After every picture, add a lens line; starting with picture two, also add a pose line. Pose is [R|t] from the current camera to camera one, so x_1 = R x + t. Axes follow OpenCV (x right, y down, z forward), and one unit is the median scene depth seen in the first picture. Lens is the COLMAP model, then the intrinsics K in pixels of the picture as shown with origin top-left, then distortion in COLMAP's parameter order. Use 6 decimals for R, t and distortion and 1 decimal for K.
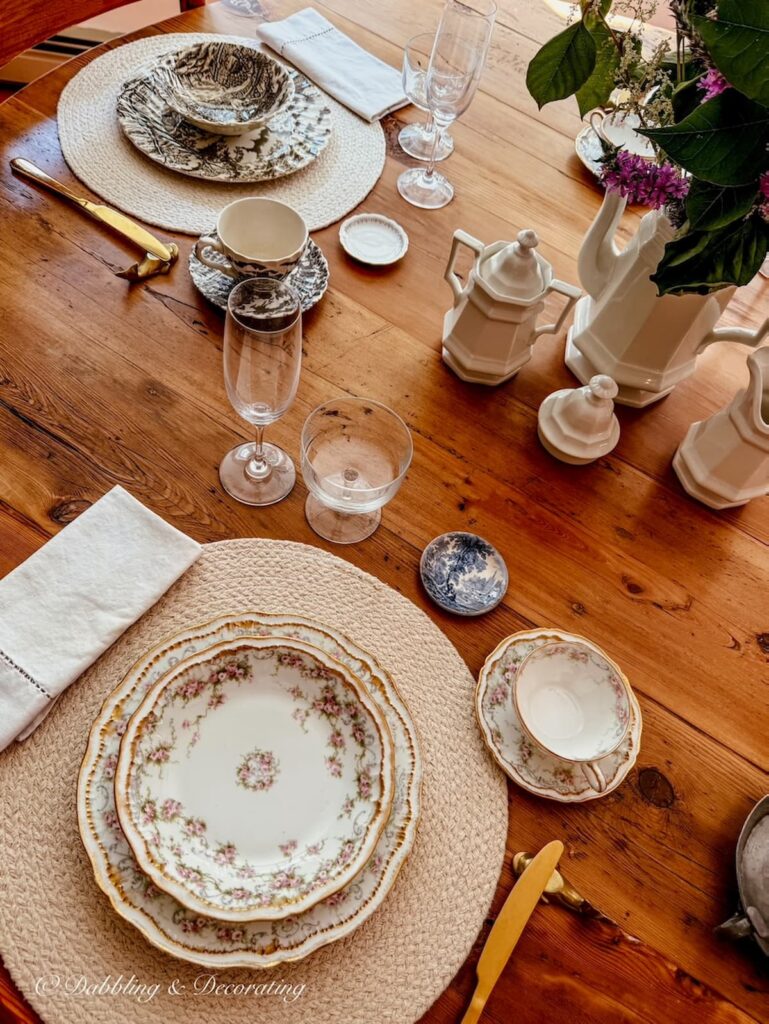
lens RADIAL K [[781.1, 0, 388.6], [0, 781.1, 496.3], [0, 0, 1]] dist [0.099767, -0.183516]
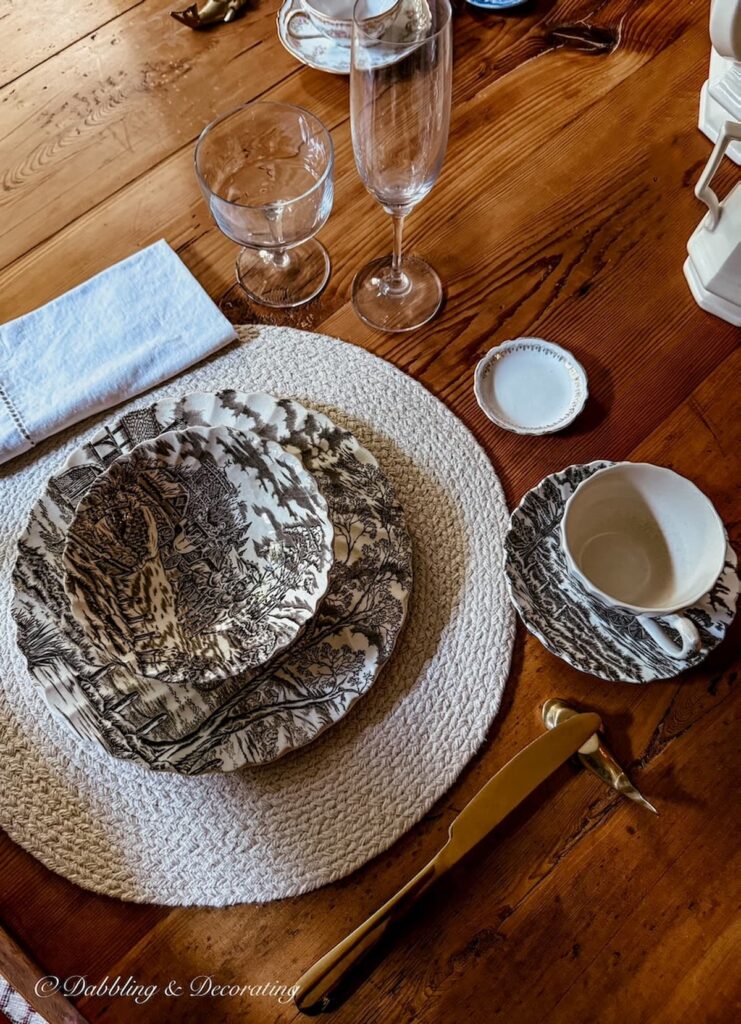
lens RADIAL K [[760.5, 0, 356.6], [0, 760.5, 511.0], [0, 0, 1]] dist [0.191184, -0.467083]
pose [[0.235903, -0.949500, 0.206880, -0.396620], [0.866444, 0.301909, 0.397650, -0.961263], [-0.440028, 0.085443, 0.893910, 0.767231]]
